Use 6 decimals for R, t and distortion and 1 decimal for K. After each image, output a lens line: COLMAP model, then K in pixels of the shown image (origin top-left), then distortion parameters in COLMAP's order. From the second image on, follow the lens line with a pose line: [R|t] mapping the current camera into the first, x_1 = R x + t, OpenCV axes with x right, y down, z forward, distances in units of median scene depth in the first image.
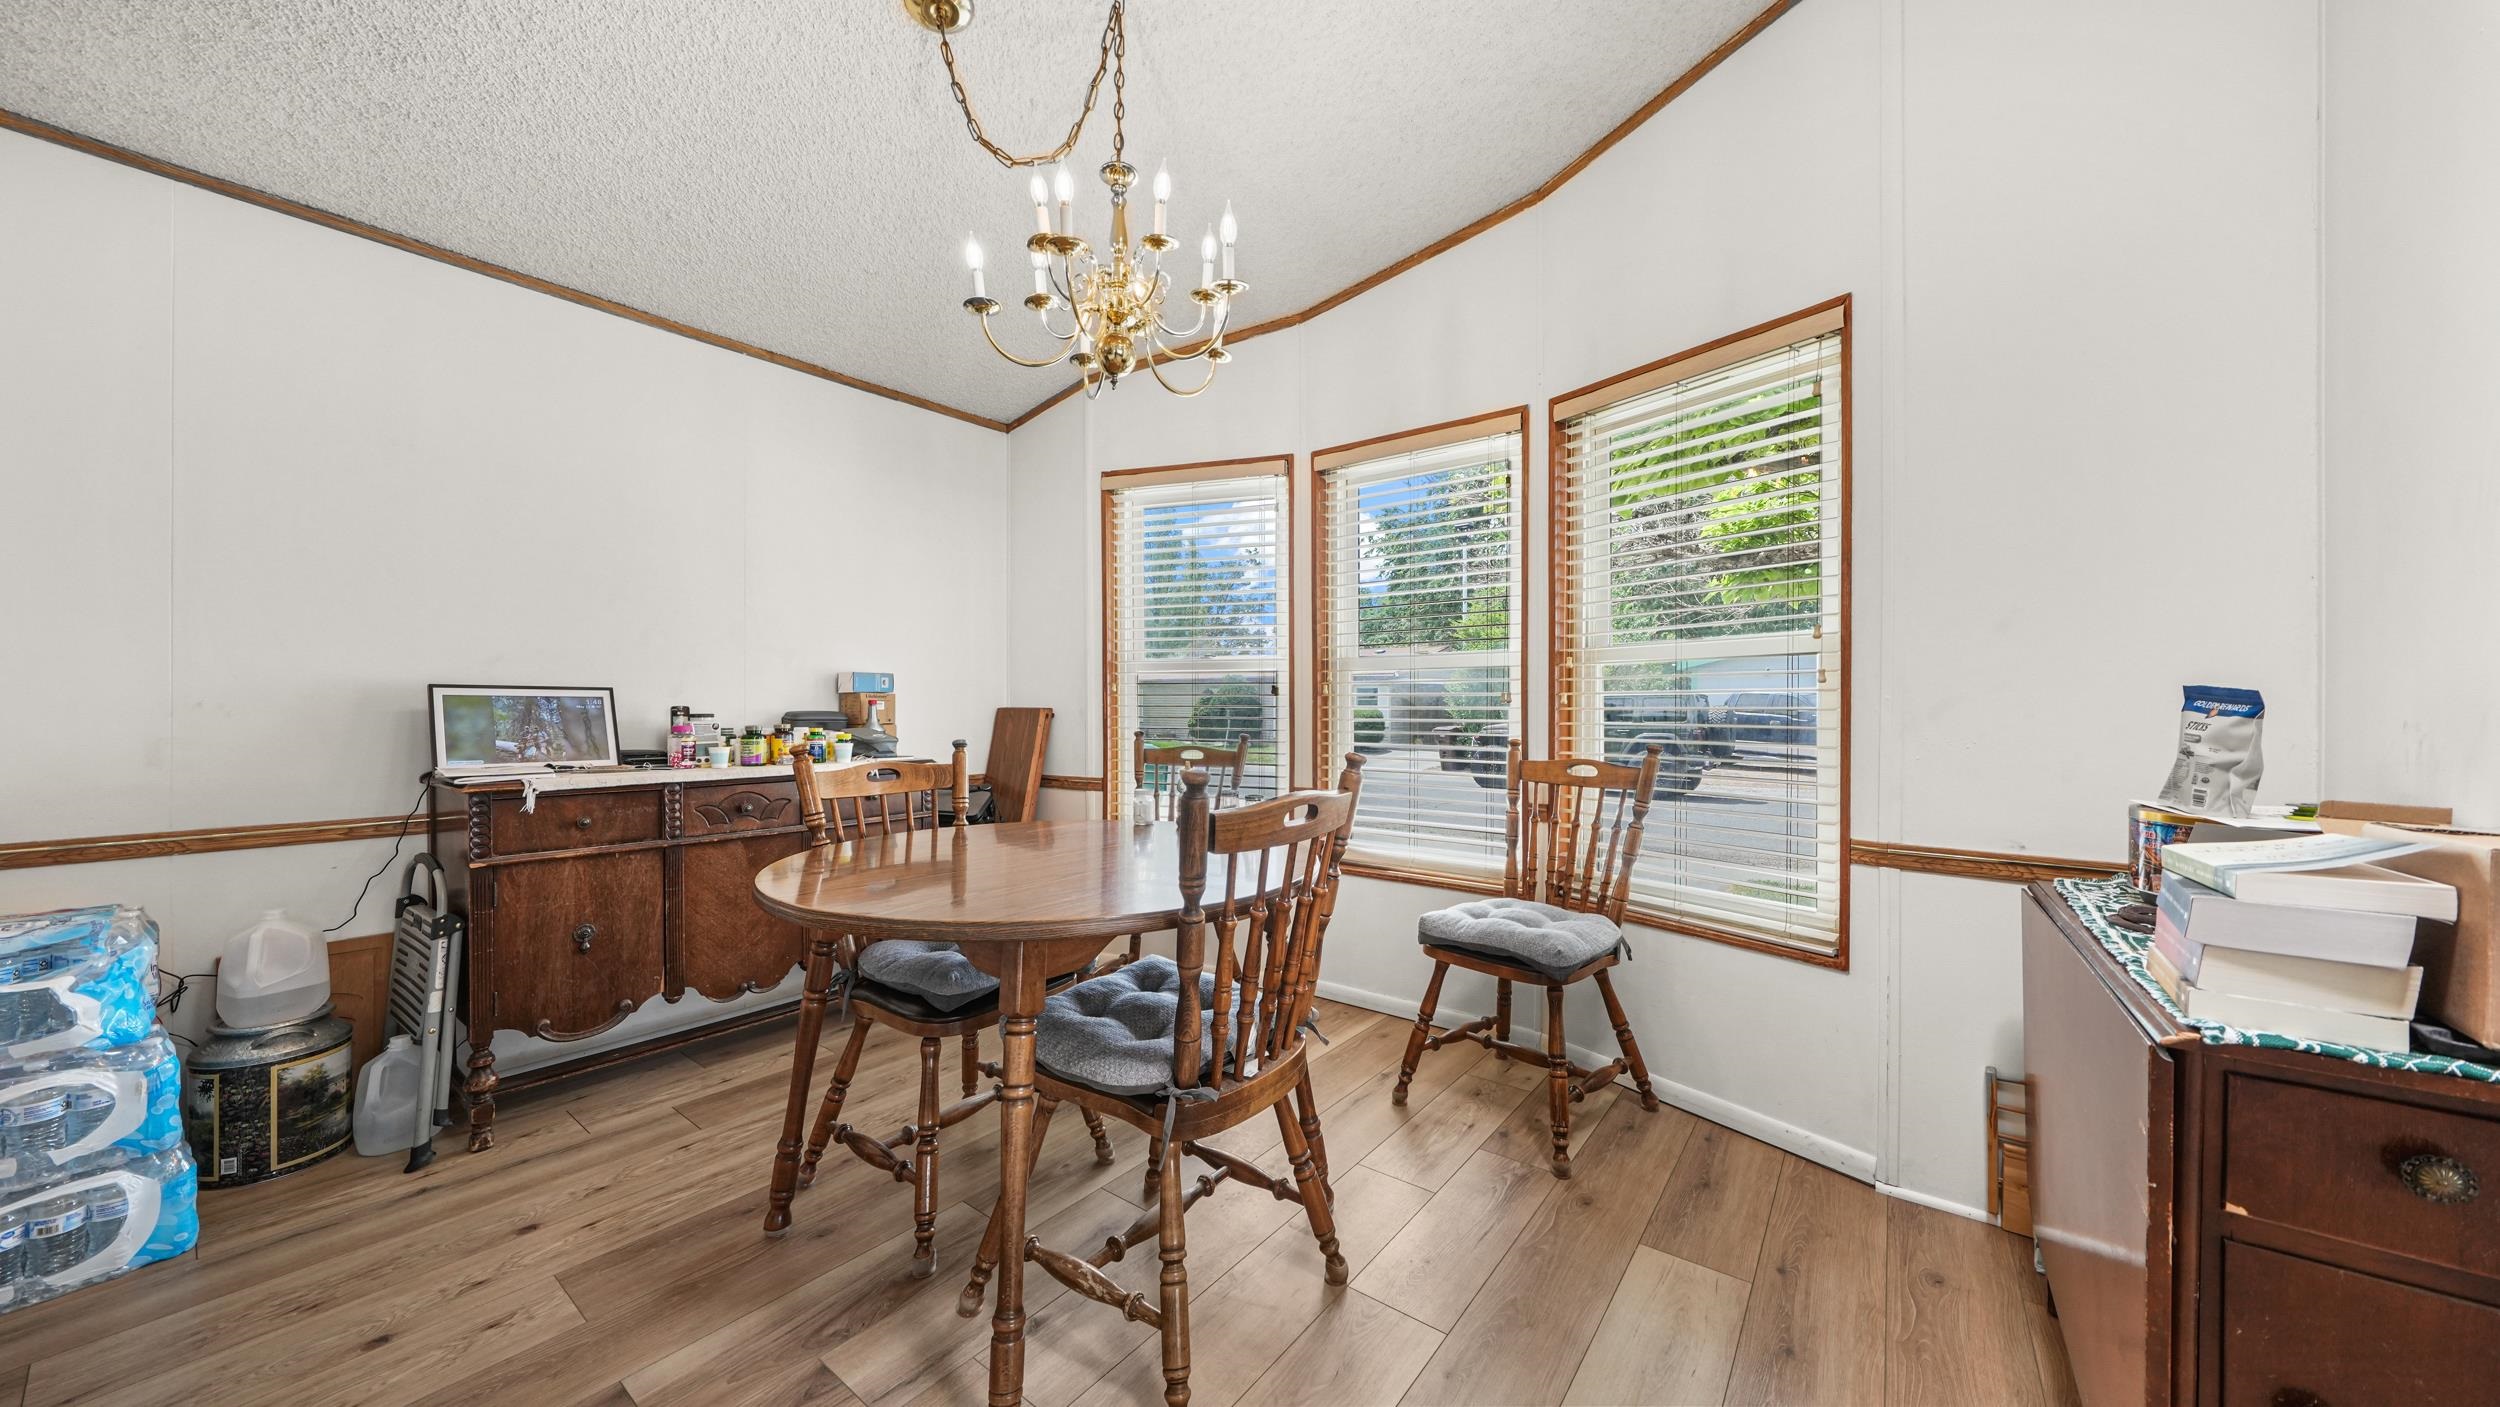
lens RADIAL K [[835.5, 0, 1250.0], [0, 835.5, 711.6], [0, 0, 1]] dist [-0.000639, -0.000007]
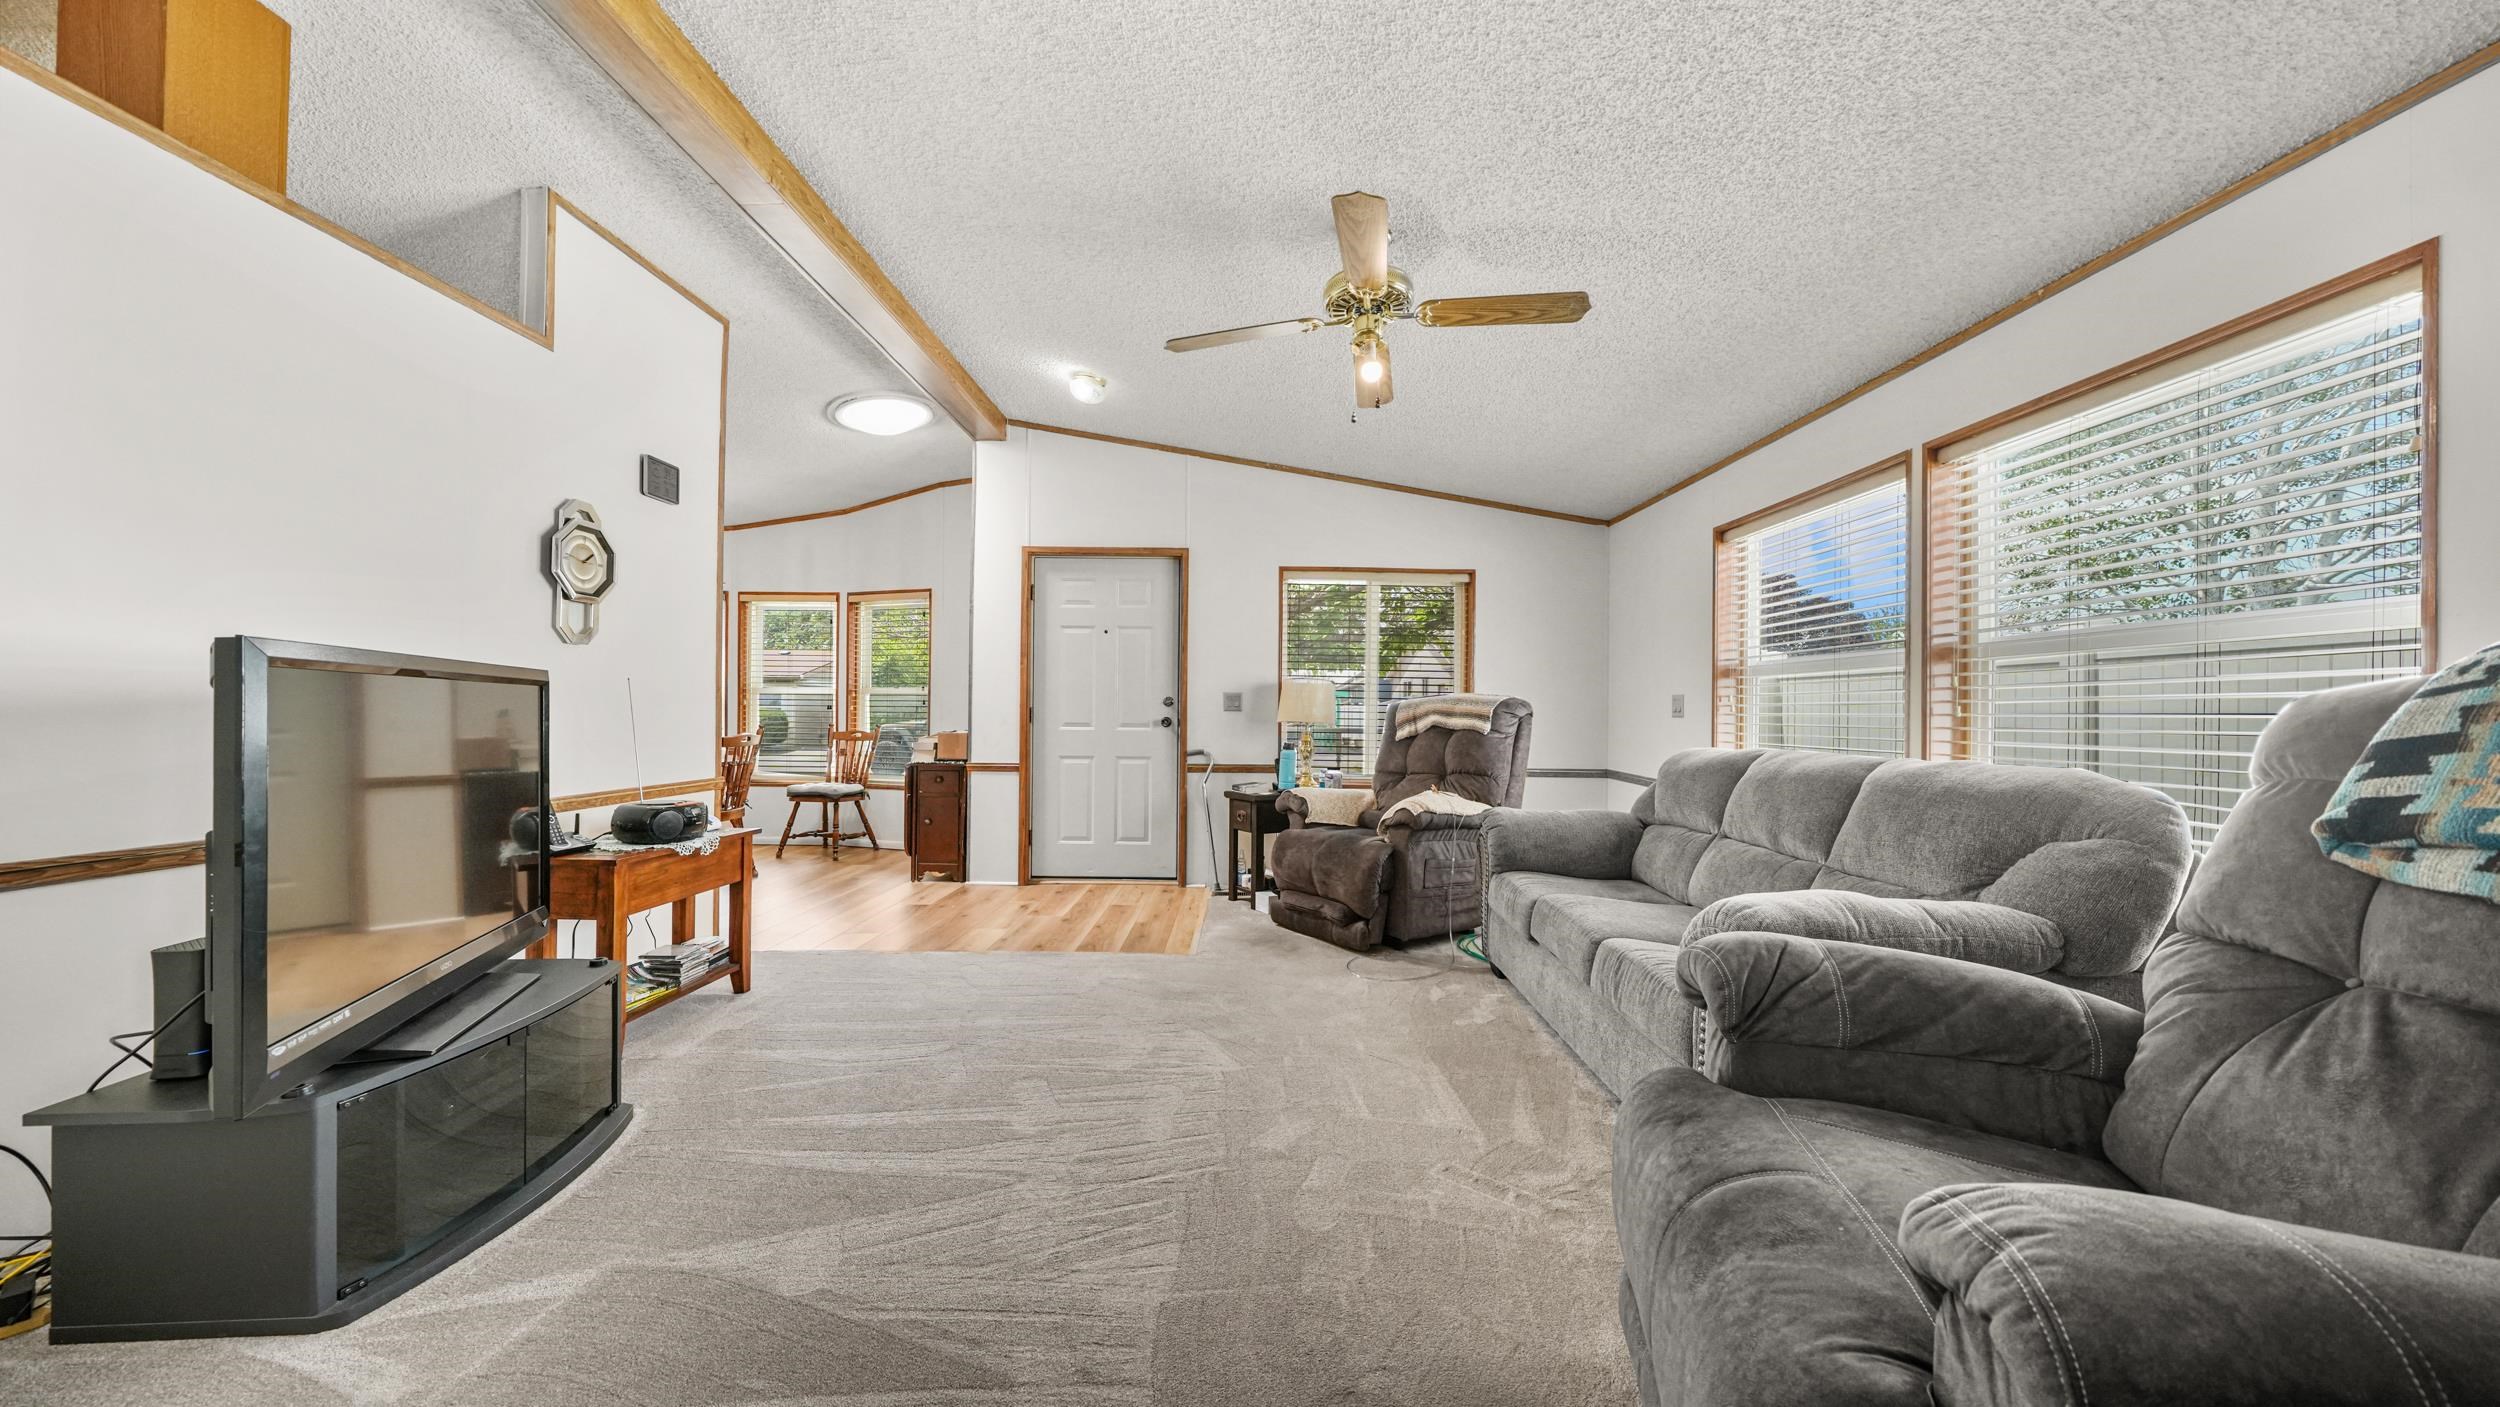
lens RADIAL K [[835.5, 0, 1250.0], [0, 835.5, 711.6], [0, 0, 1]] dist [-0.000639, -0.000007]
pose [[0.790759, 0.004019, 0.612115, -0.286257], [-0.002695, 0.999992, -0.003085, 0.000754], [-0.612122, 0.000790, 0.790763, -2.160275]]
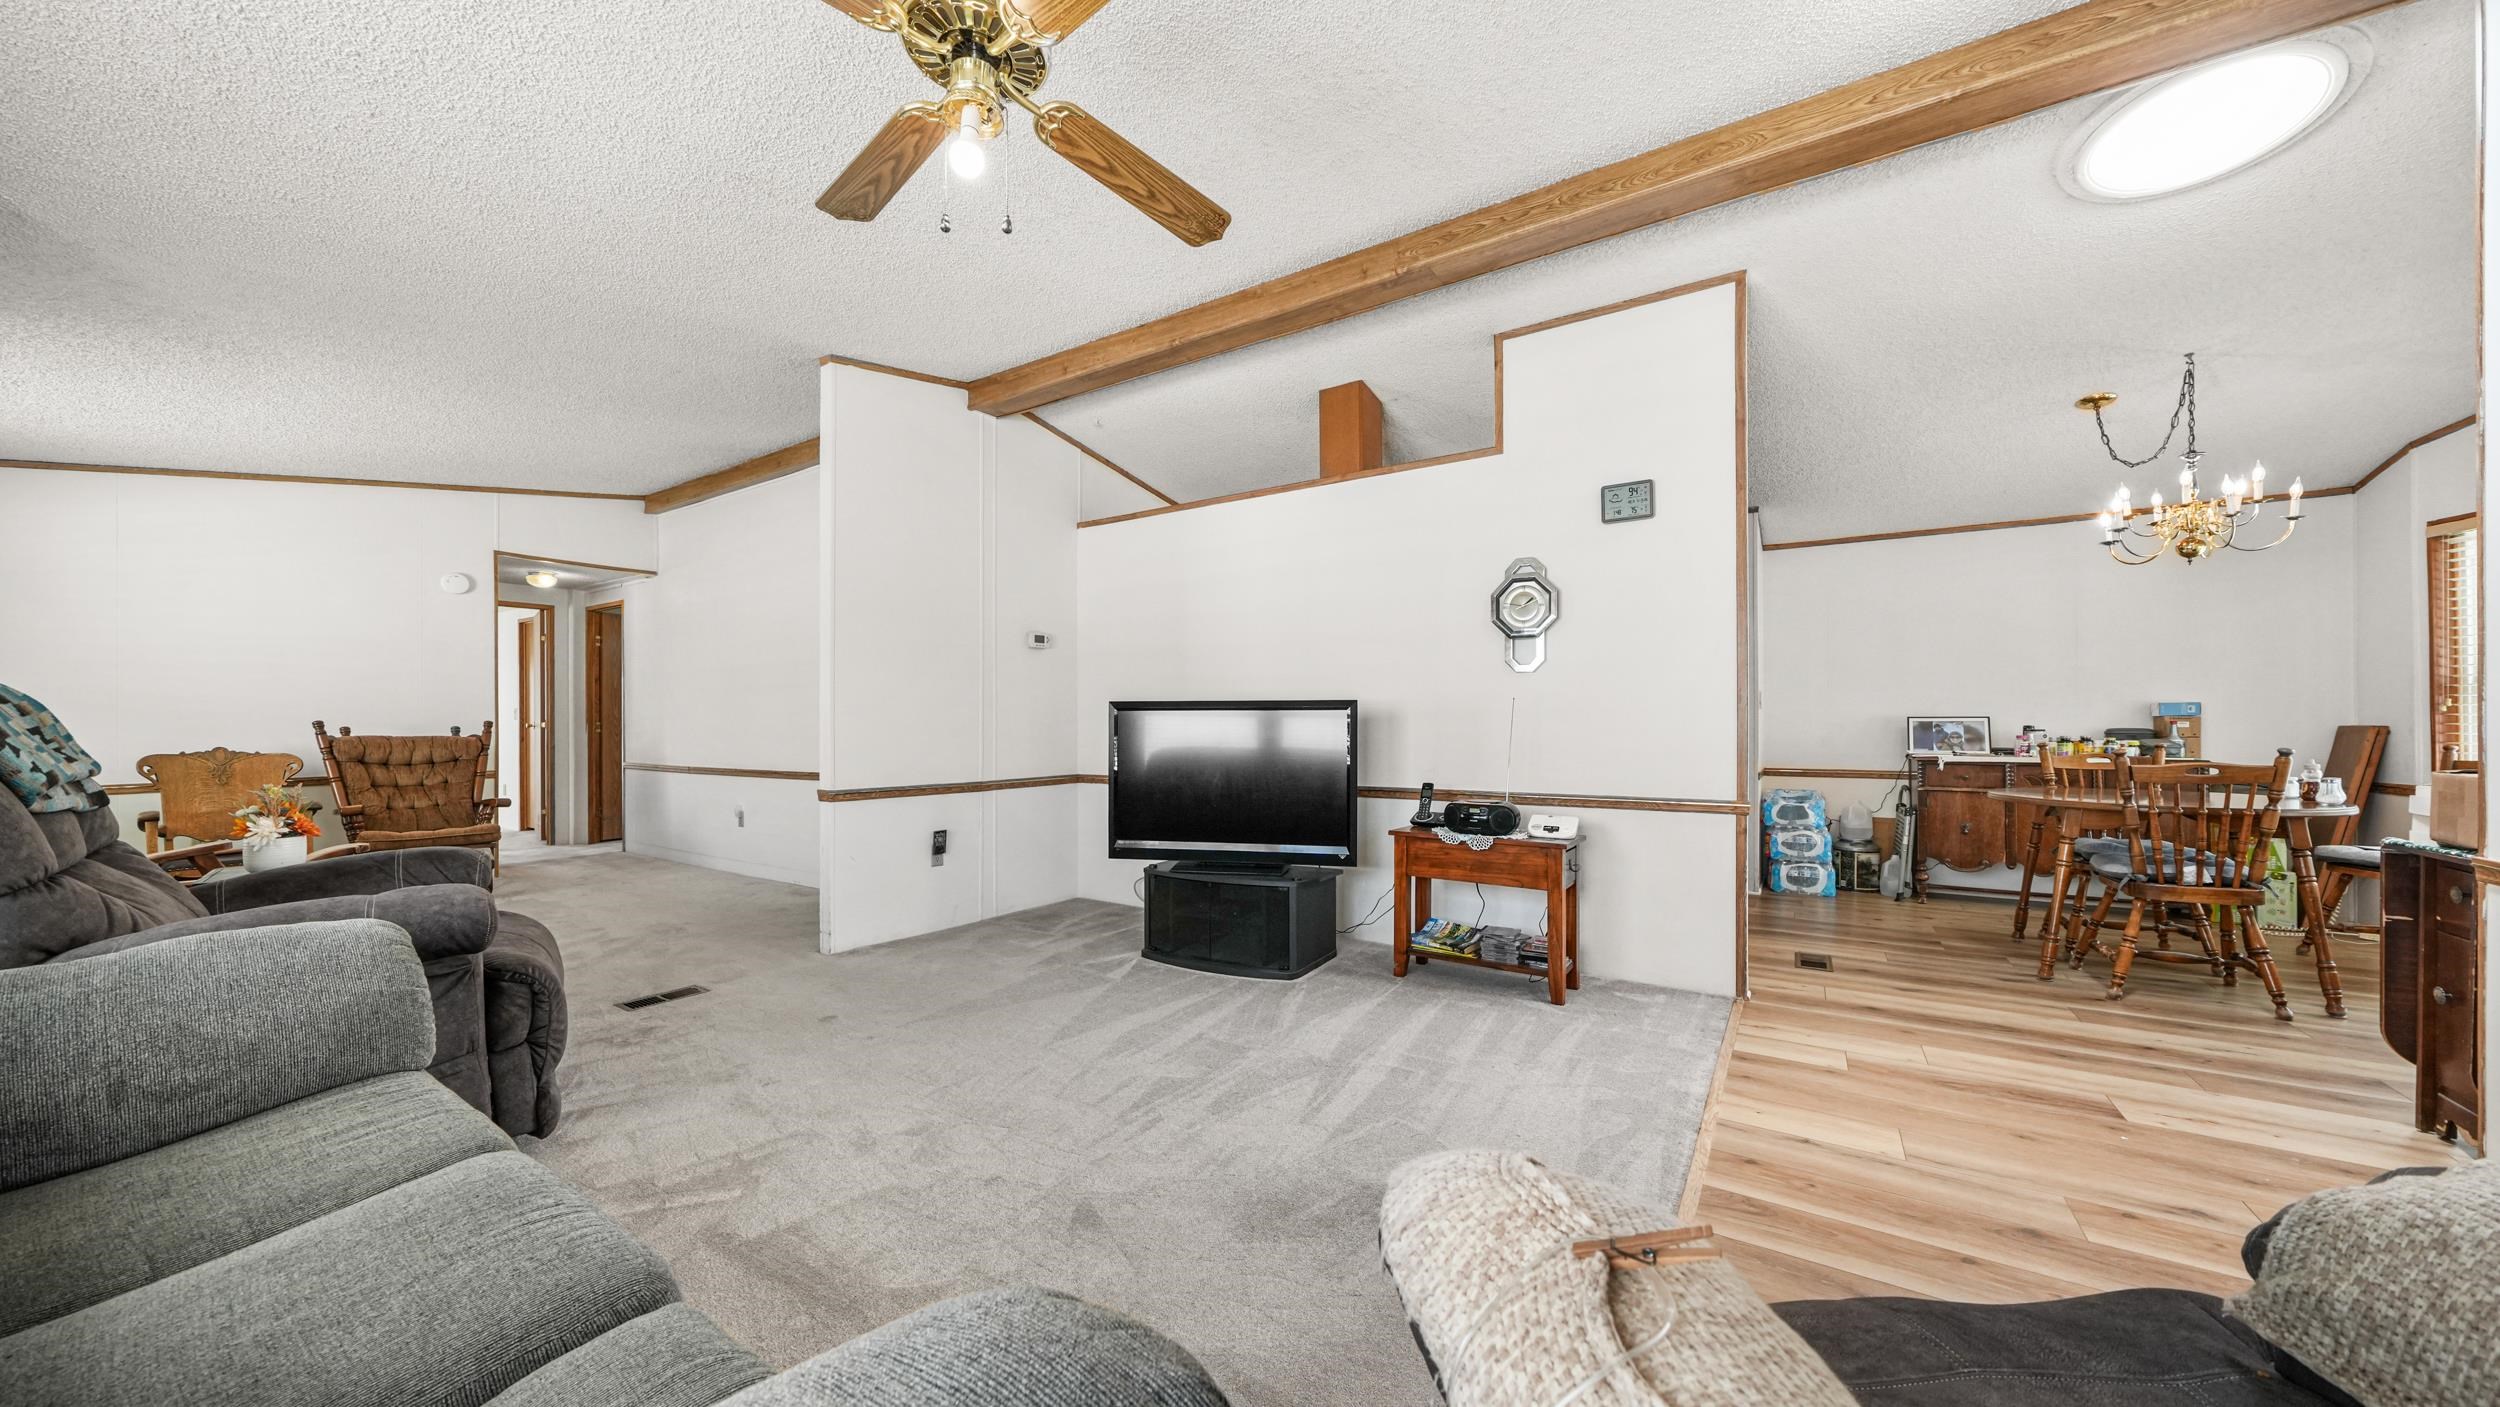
lens RADIAL K [[870.5, 0, 1216.8], [0, 870.5, 719.2], [0, 0, 1]] dist [-0.000967, -0.000079]
pose [[0.059683, -0.008914, -0.998178, 1.410080], [-0.002090, 0.999957, -0.009054, 0.002016], [0.998215, 0.002627, 0.059662, -1.144930]]
